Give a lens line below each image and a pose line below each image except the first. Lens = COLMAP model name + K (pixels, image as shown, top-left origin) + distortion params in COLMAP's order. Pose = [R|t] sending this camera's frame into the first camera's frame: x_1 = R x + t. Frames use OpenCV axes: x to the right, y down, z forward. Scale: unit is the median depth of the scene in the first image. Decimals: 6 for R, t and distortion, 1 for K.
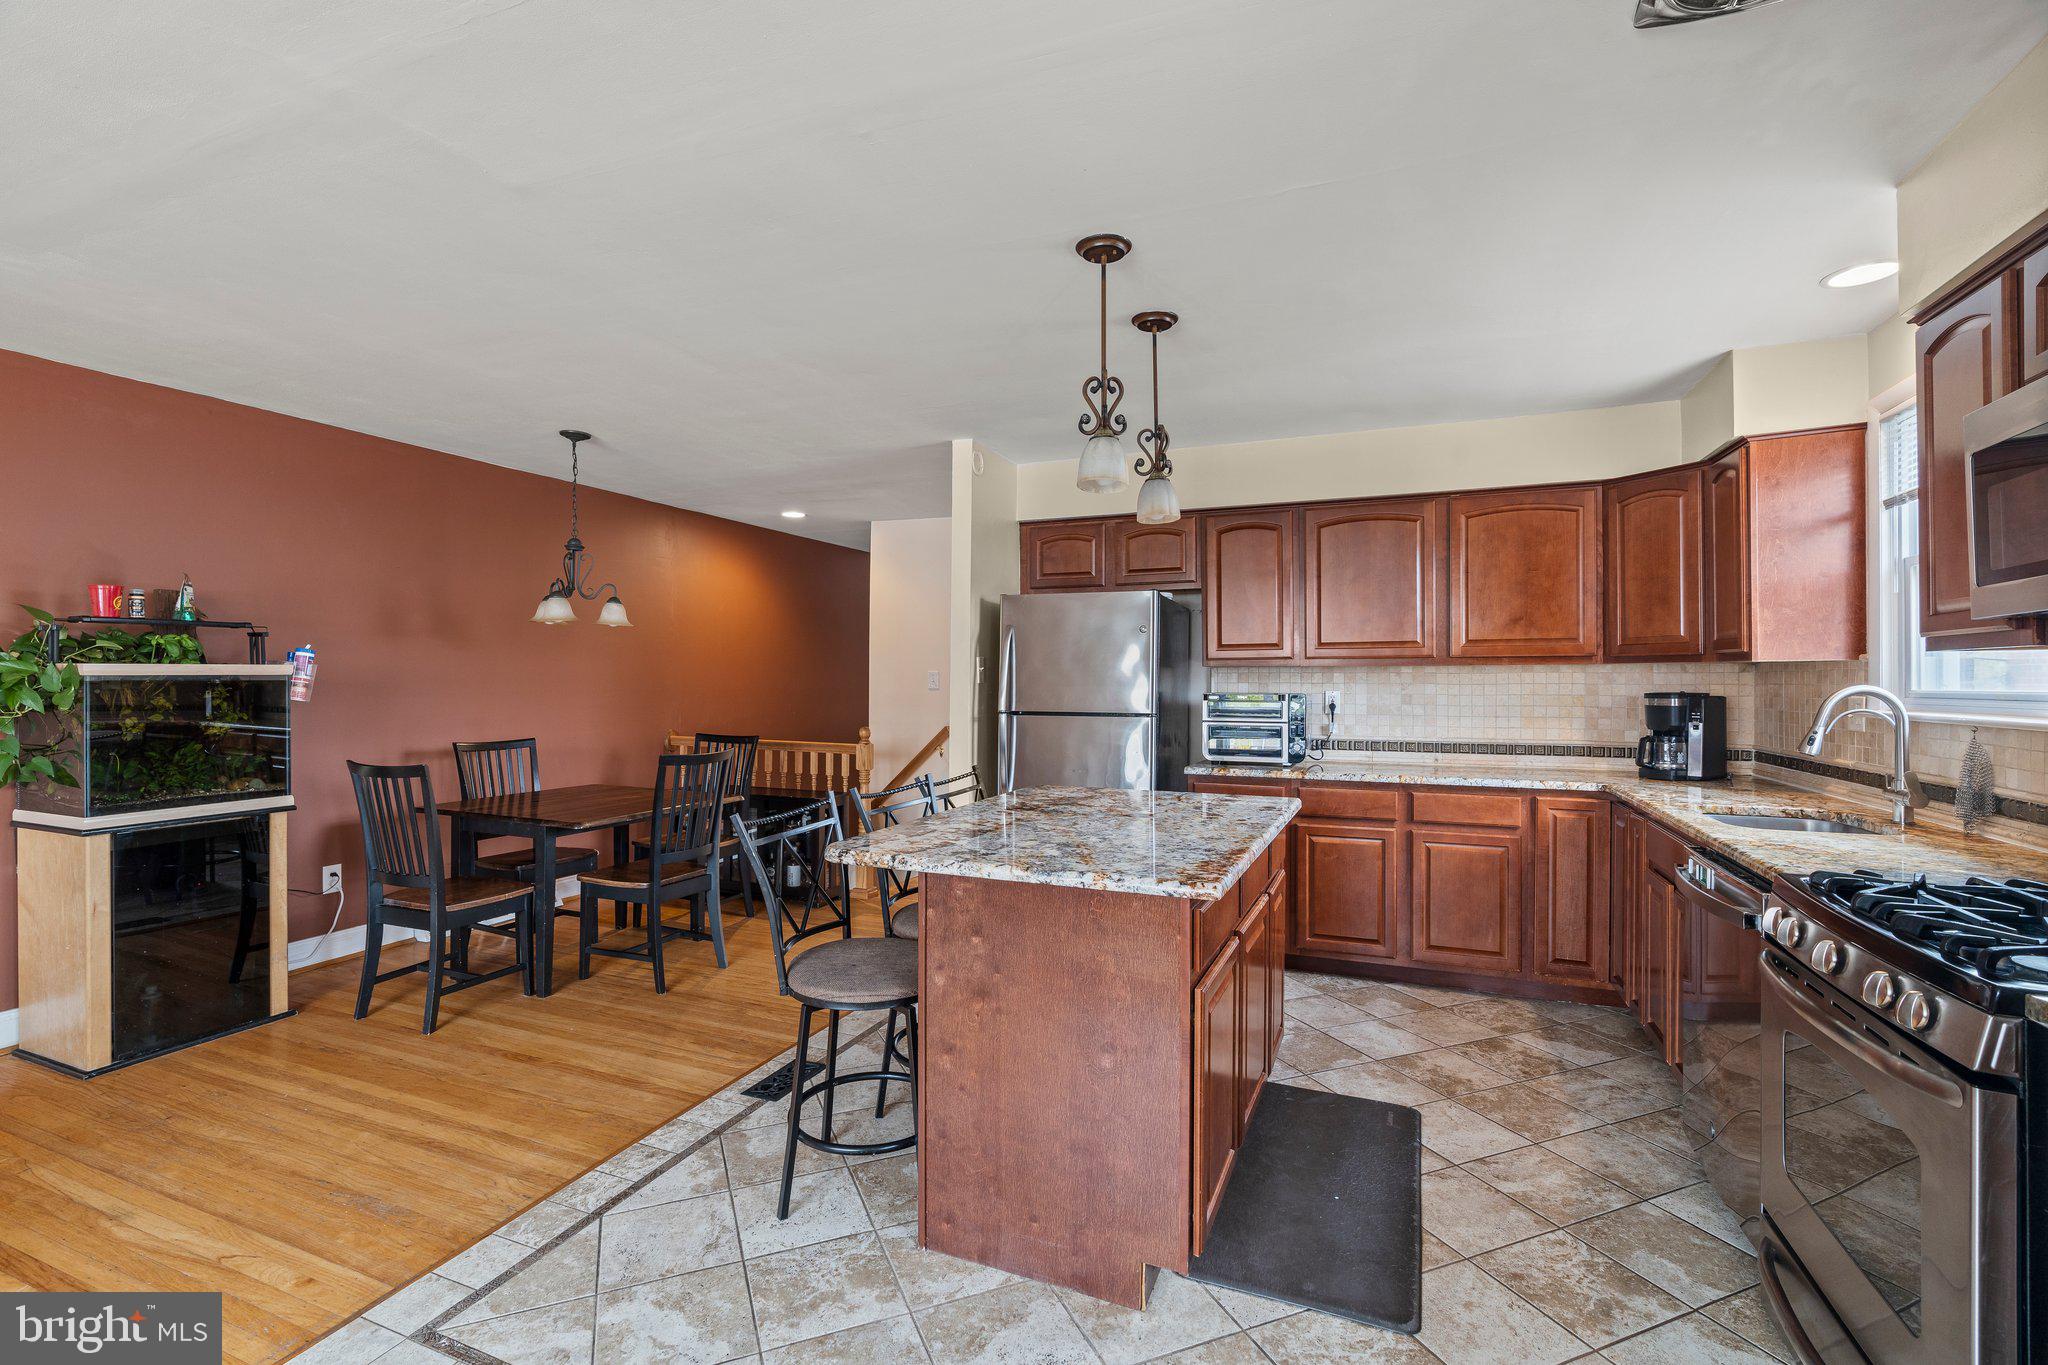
lens RADIAL K [[919.6, 0, 1012.5], [0, 919.6, 681.2], [0, 0, 1]] dist [-0.003995, 0.000219]
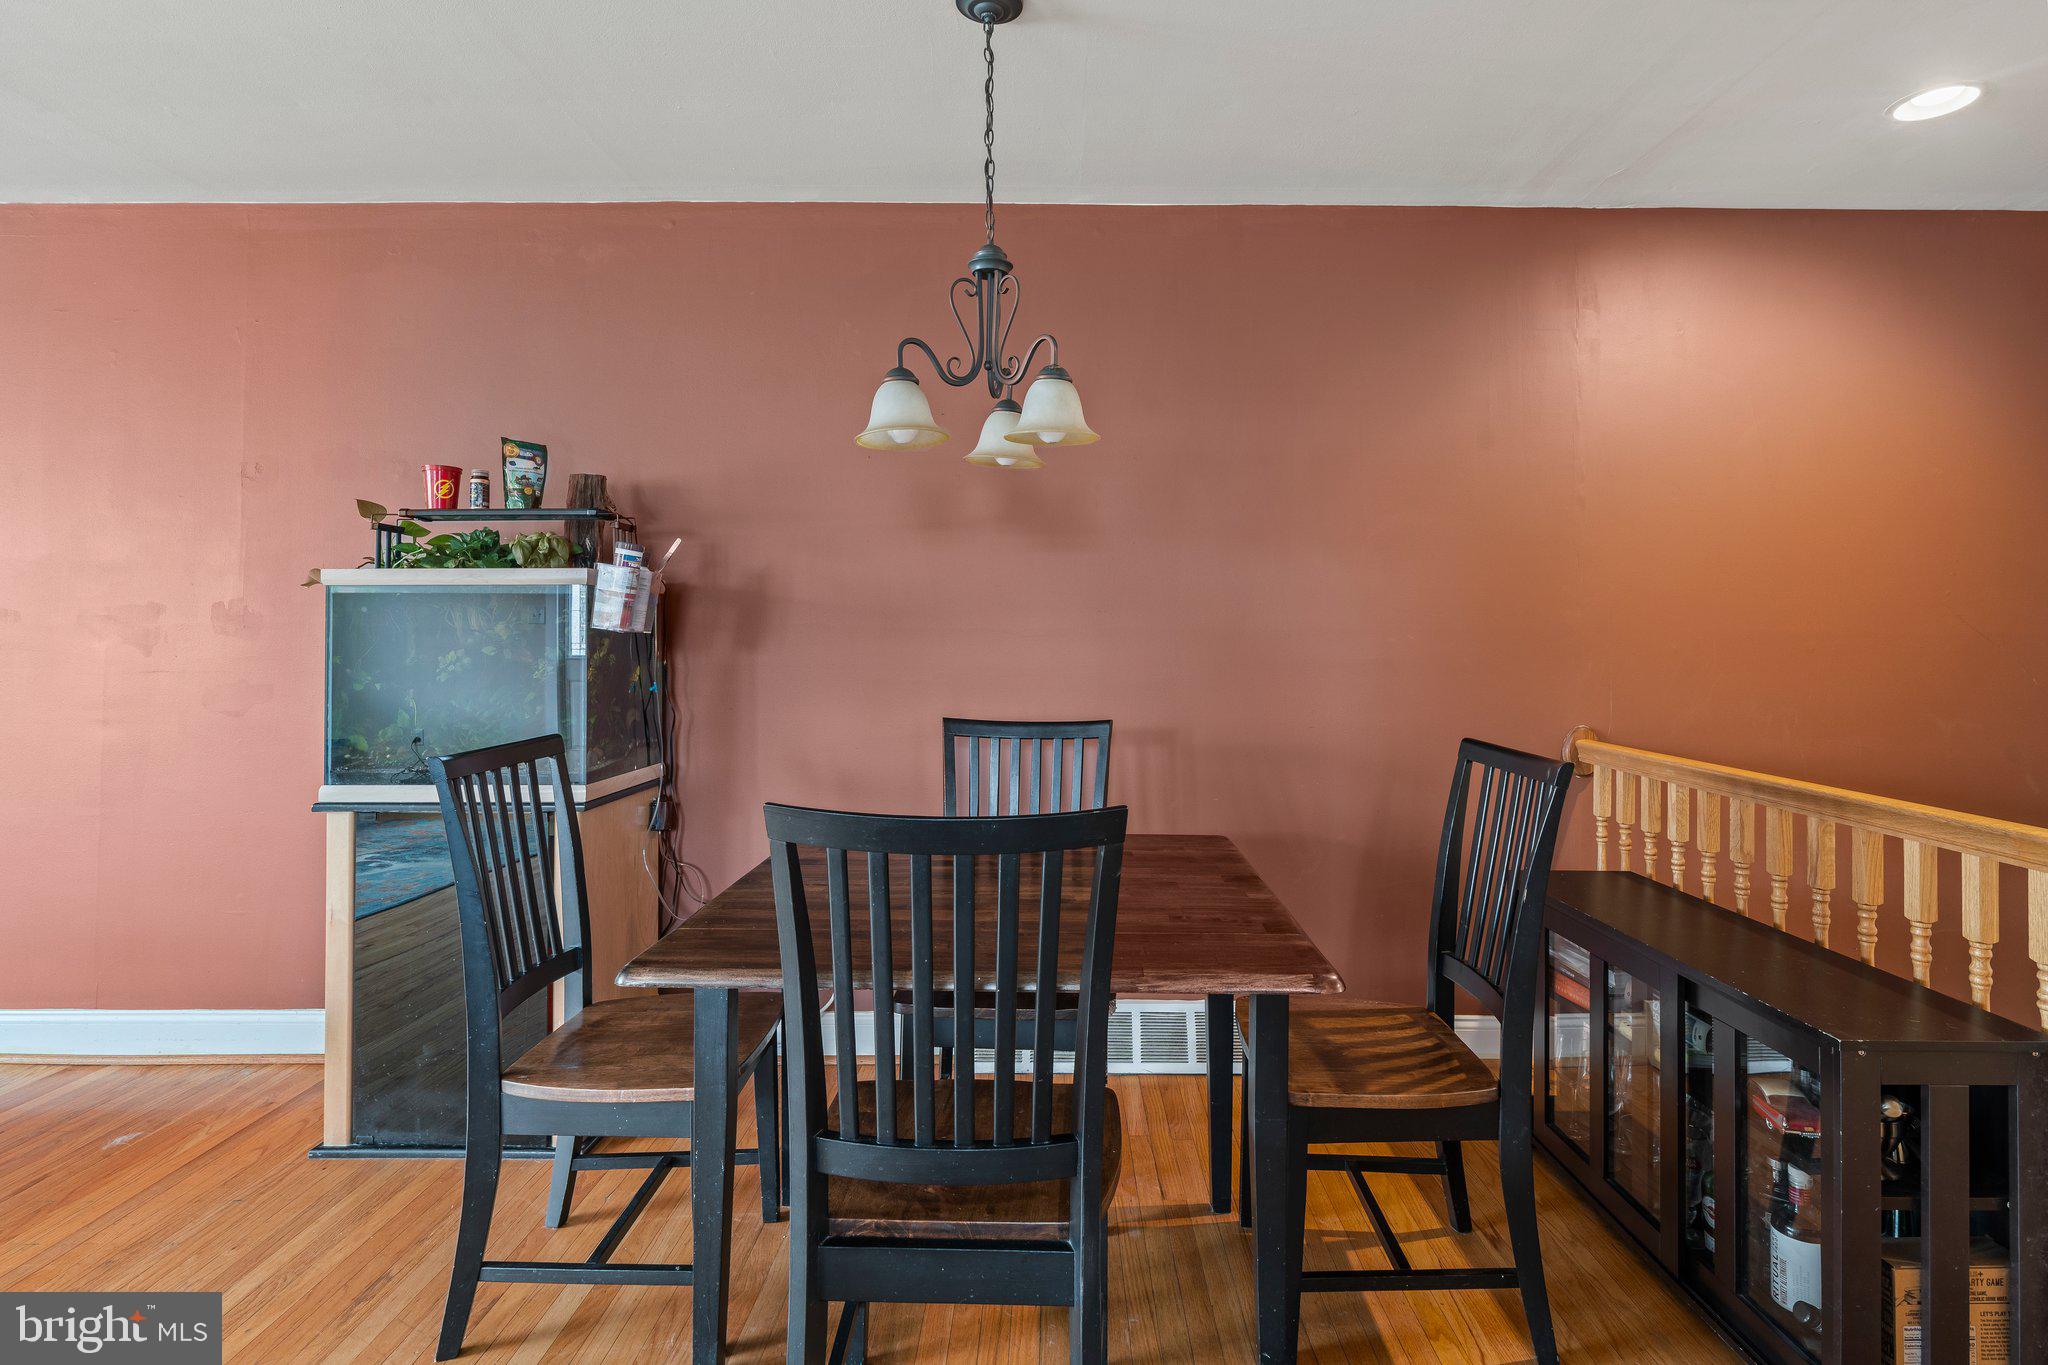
lens RADIAL K [[987.1, 0, 1047.0], [0, 987.1, 649.3], [0, 0, 1]] dist [-0.002369, -0.000100]
pose [[0.389558, 0.001768, -0.921000, -0.078050], [-0.008499, 0.999962, -0.001675, 0.037201], [0.920963, 0.008480, 0.389558, 1.126989]]
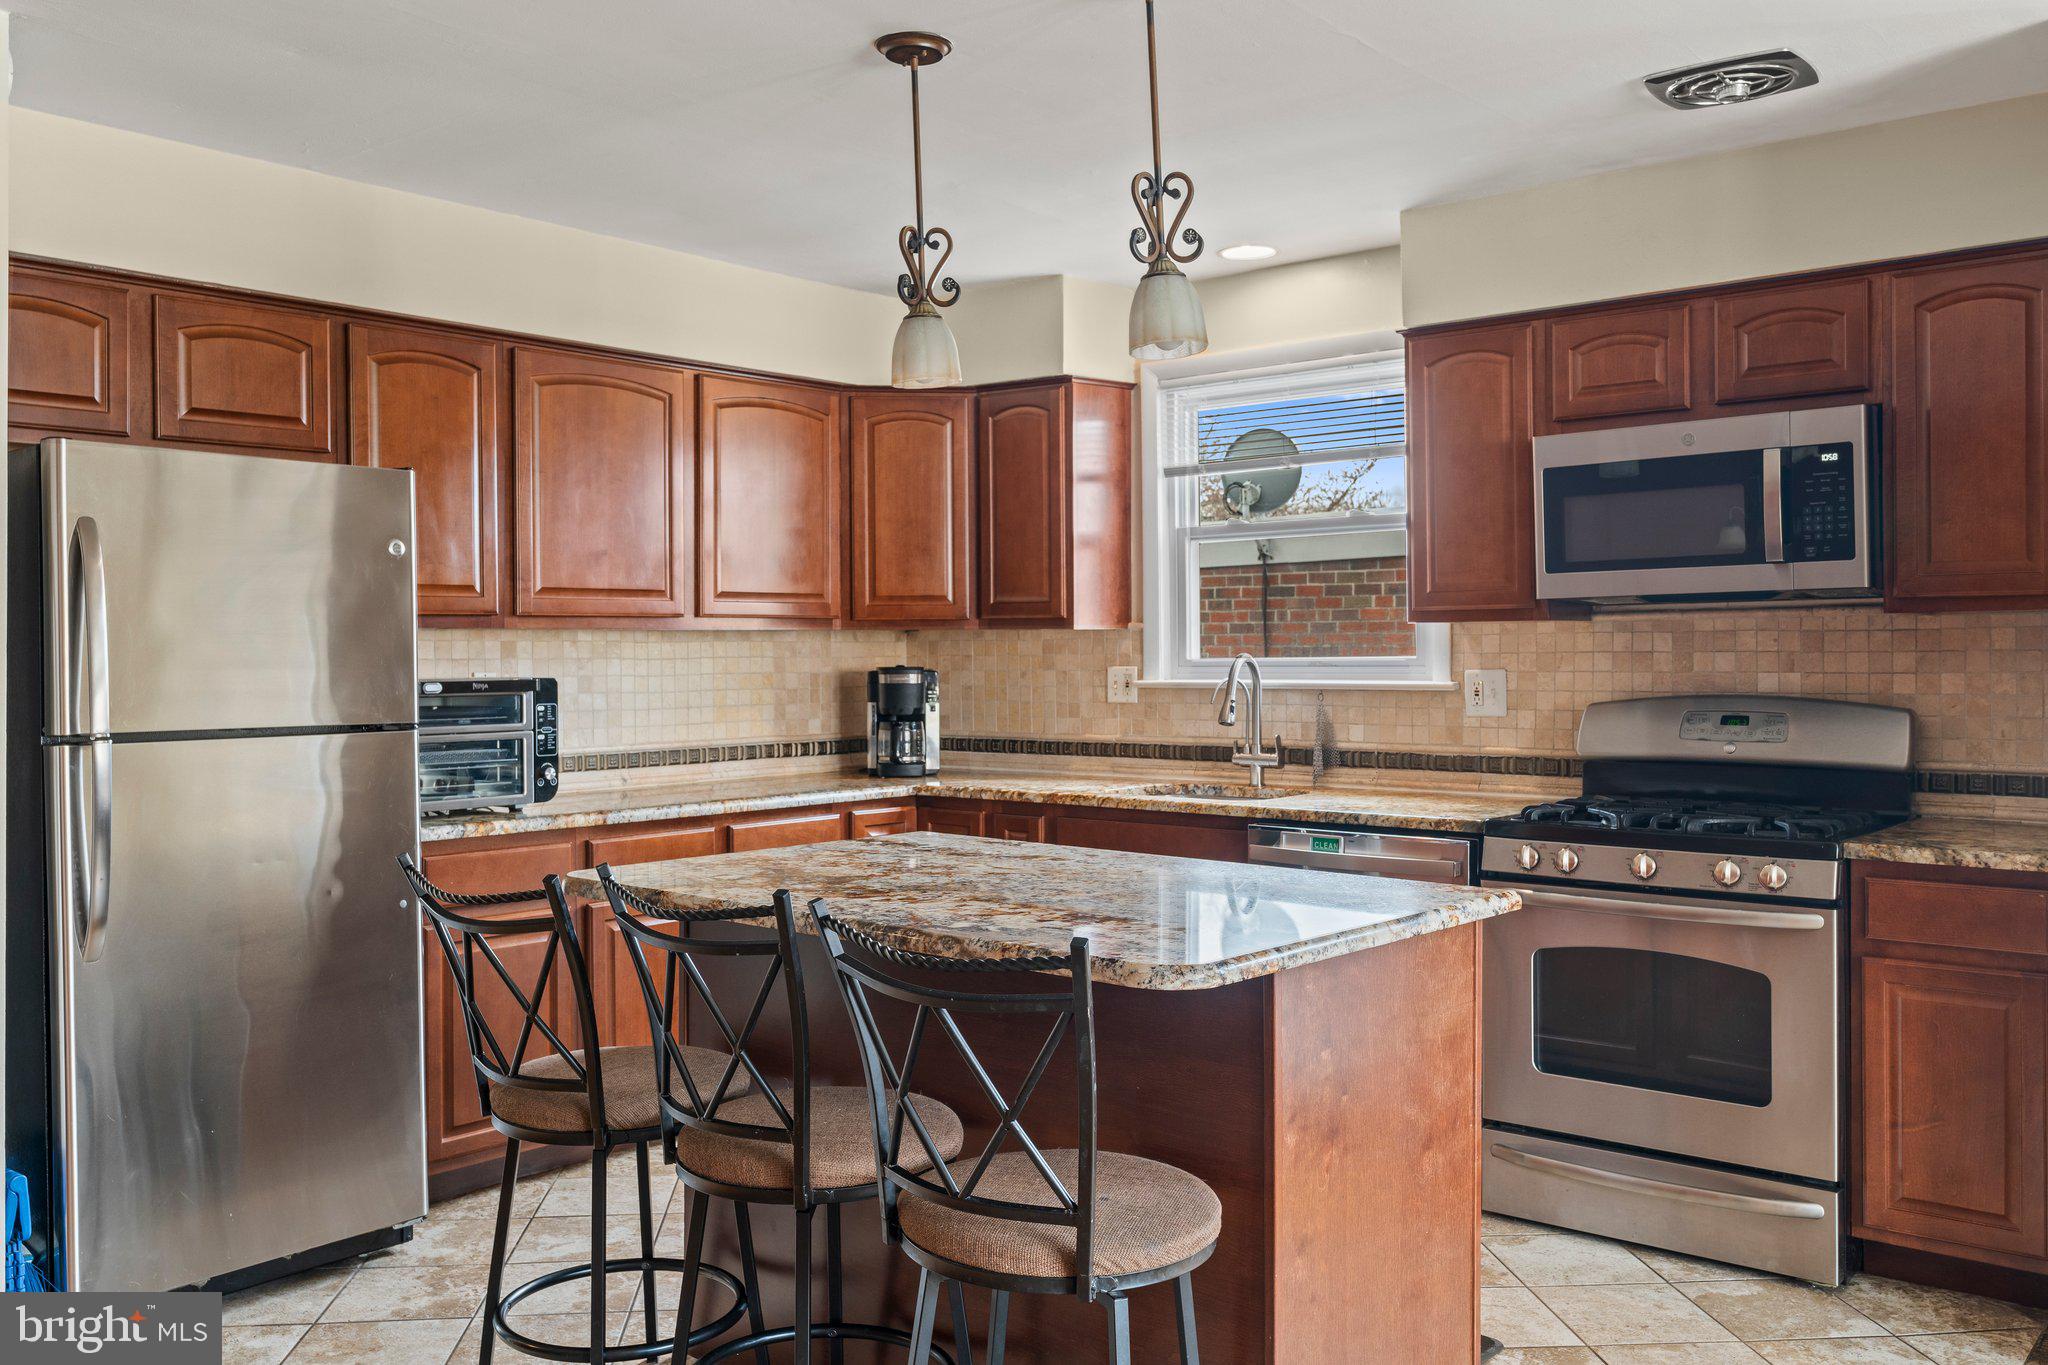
lens RADIAL K [[1728.9, 0, 1010.2], [0, 1728.9, 663.0], [0, 0, 1]] dist [0.010598, 0.000052]
pose [[0.301437, -0.009112, 0.953443, -0.794665], [0.007266, 0.999947, 0.007259, -0.001102], [-0.953458, 0.004739, 0.301487, 0.535882]]
